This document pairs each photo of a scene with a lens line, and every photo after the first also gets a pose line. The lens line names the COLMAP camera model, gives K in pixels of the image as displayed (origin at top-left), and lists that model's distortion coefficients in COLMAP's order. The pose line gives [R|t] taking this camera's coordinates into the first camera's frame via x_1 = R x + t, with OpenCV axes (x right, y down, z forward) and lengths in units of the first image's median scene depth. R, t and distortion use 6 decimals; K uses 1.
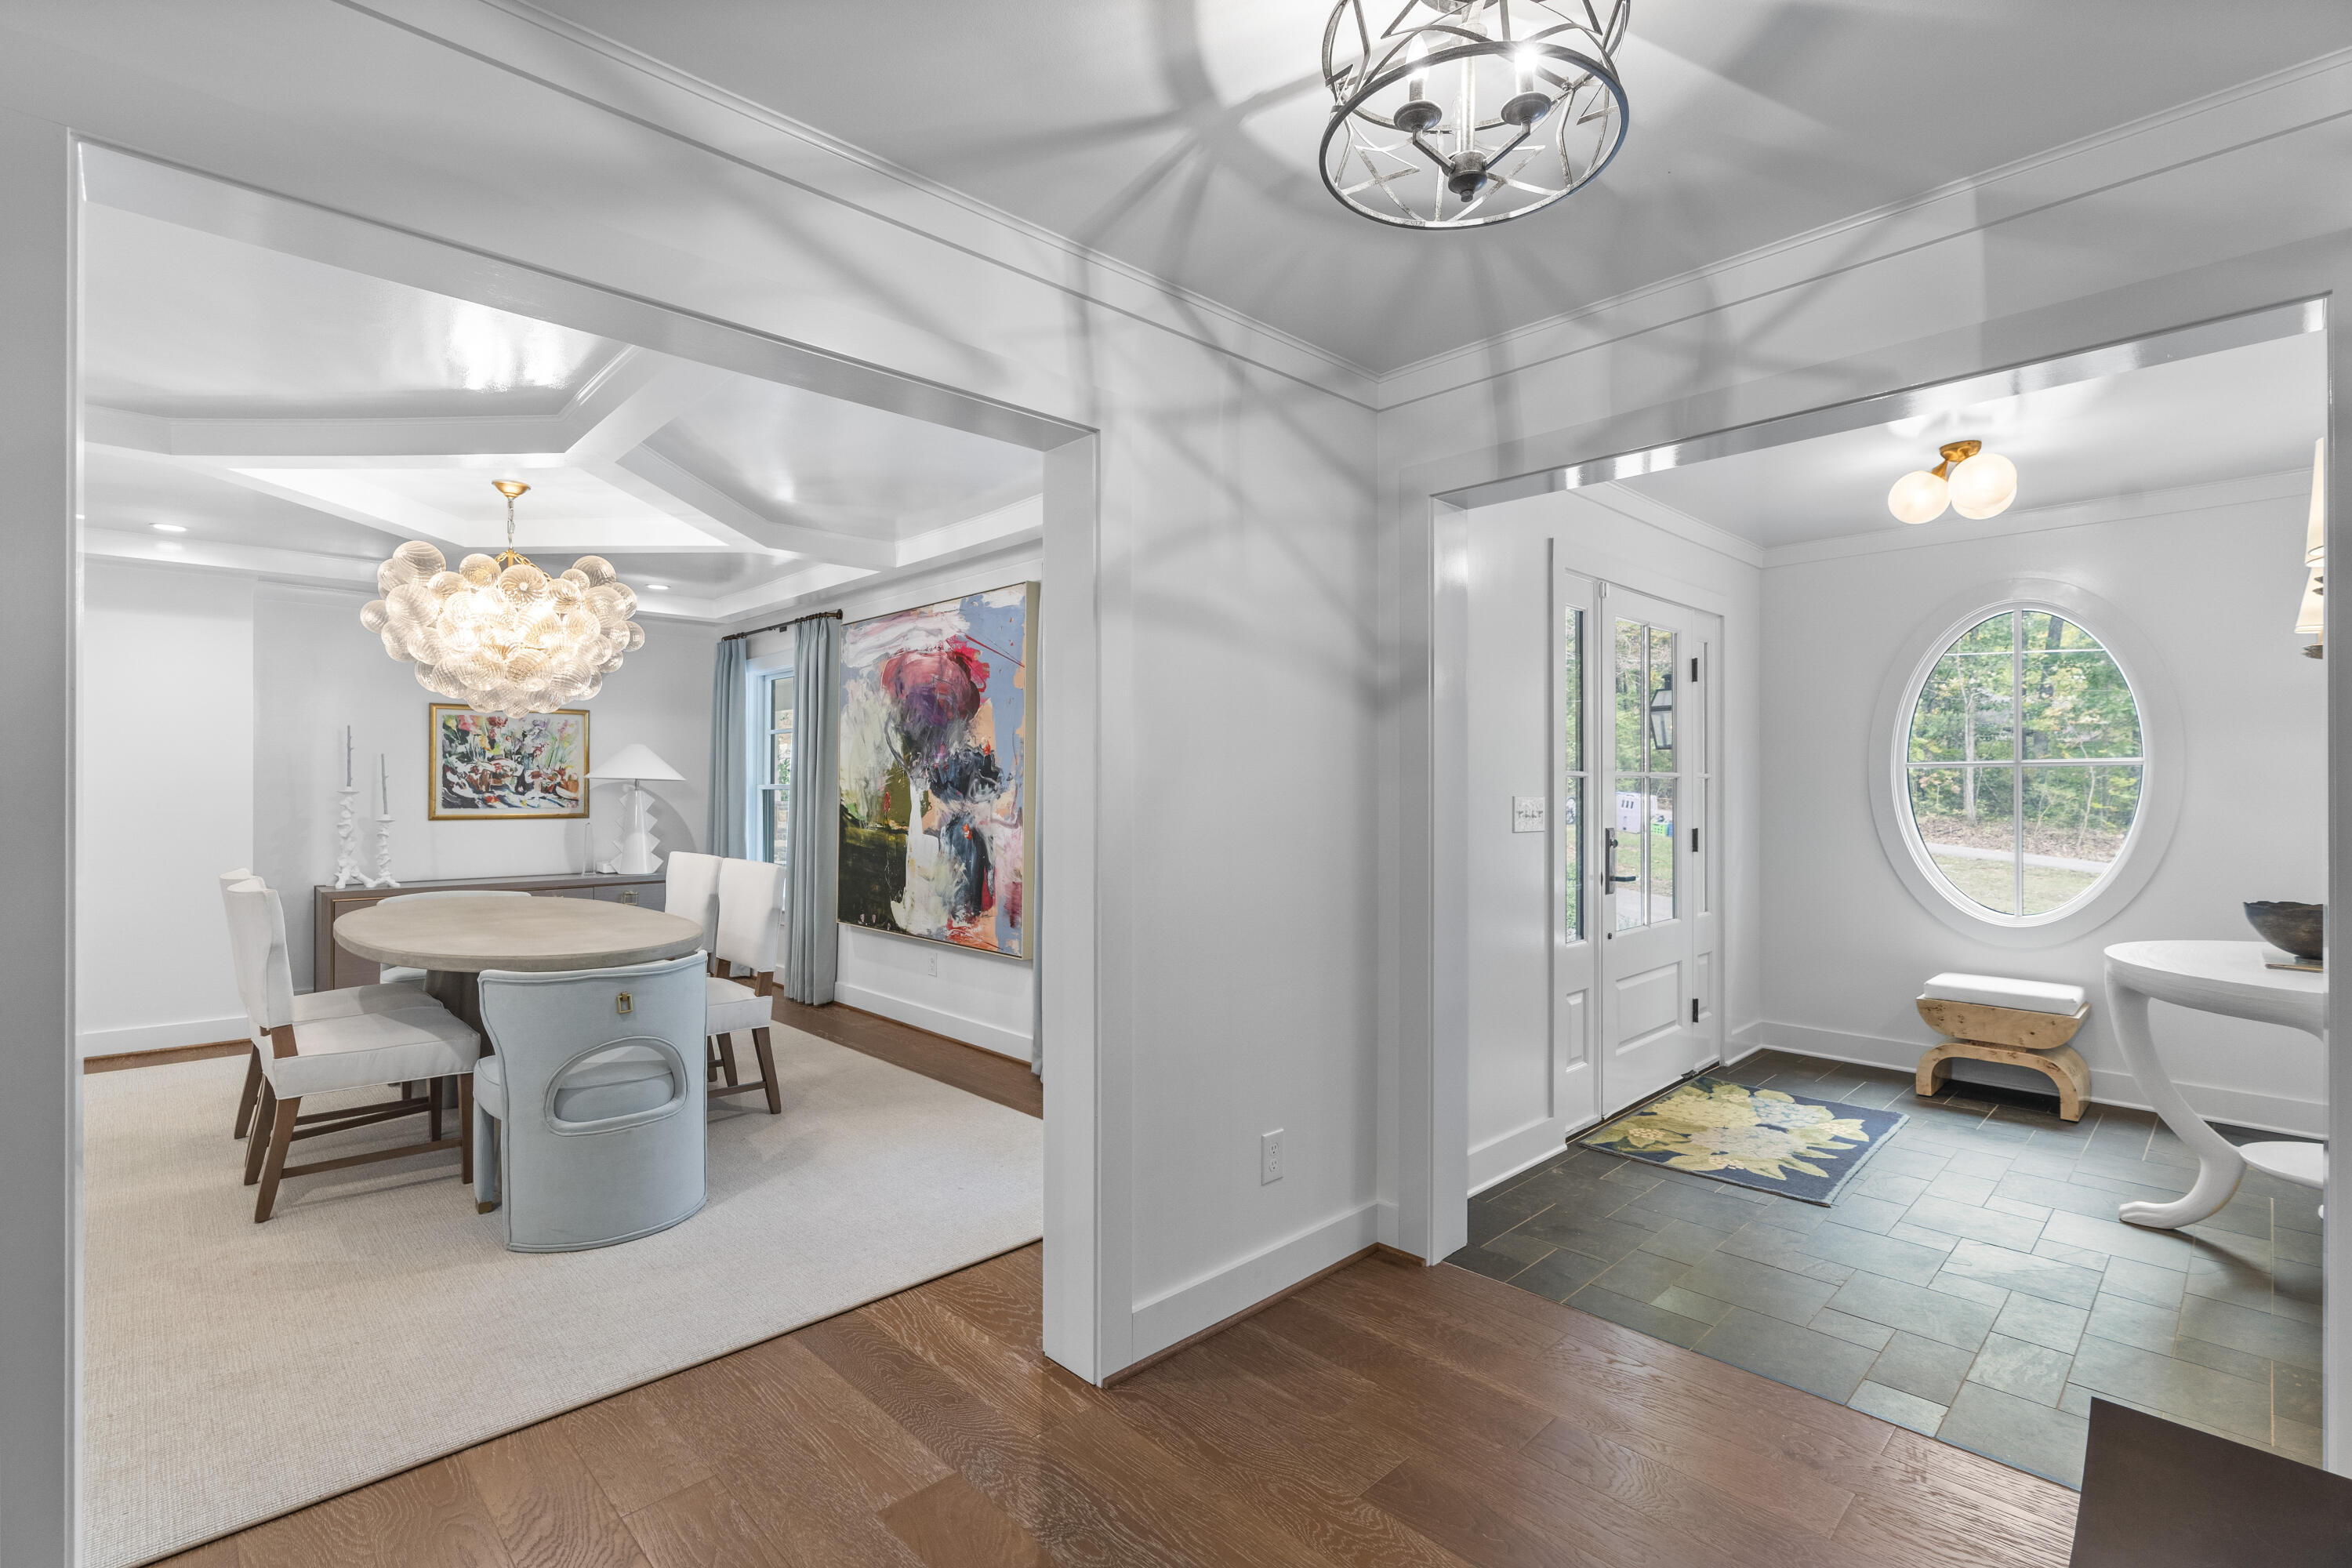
lens RADIAL K [[1087.2, 0, 1161.2], [0, 1087.2, 789.0], [0, 0, 1]] dist [-0.000751, 0.004128]
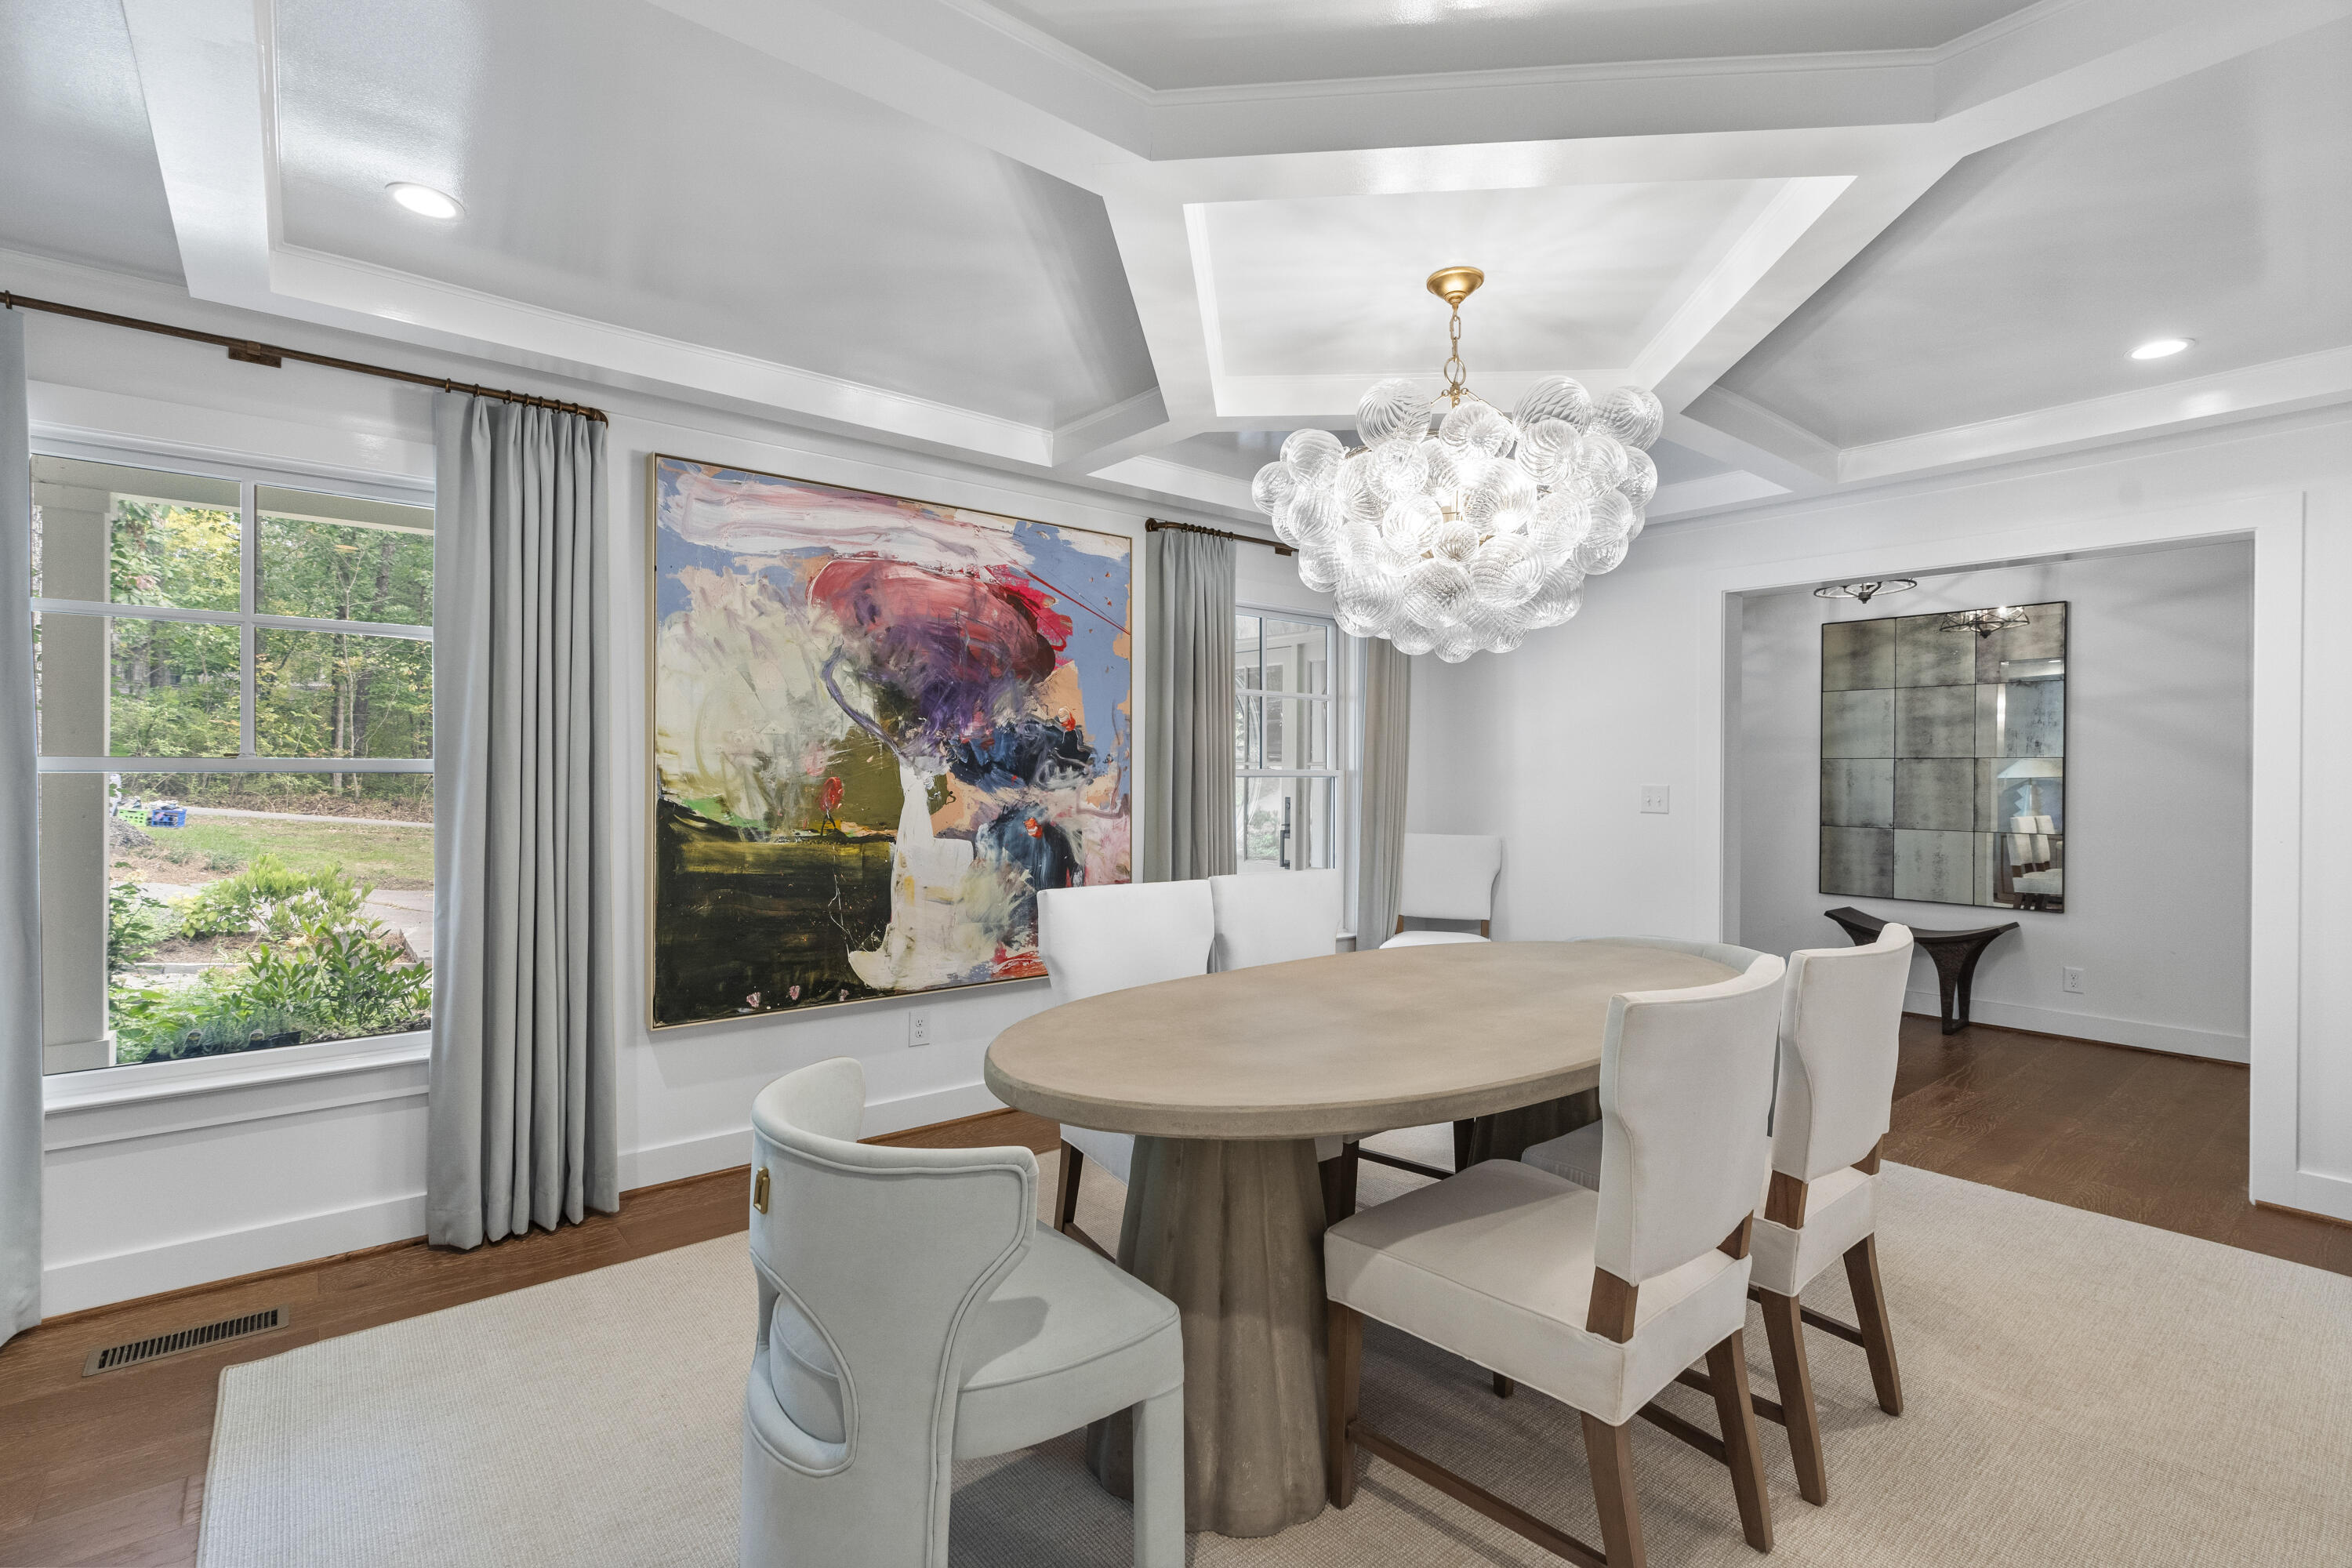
lens RADIAL K [[1087.2, 0, 1182.5], [0, 1087.2, 779.6], [0, 0, 1]] dist [-0.000751, 0.004128]
pose [[0.057727, -0.007724, 0.998303, -0.914089], [-0.004817, 0.999956, 0.008016, -0.001628], [-0.998321, -0.005272, 0.057688, 0.826352]]
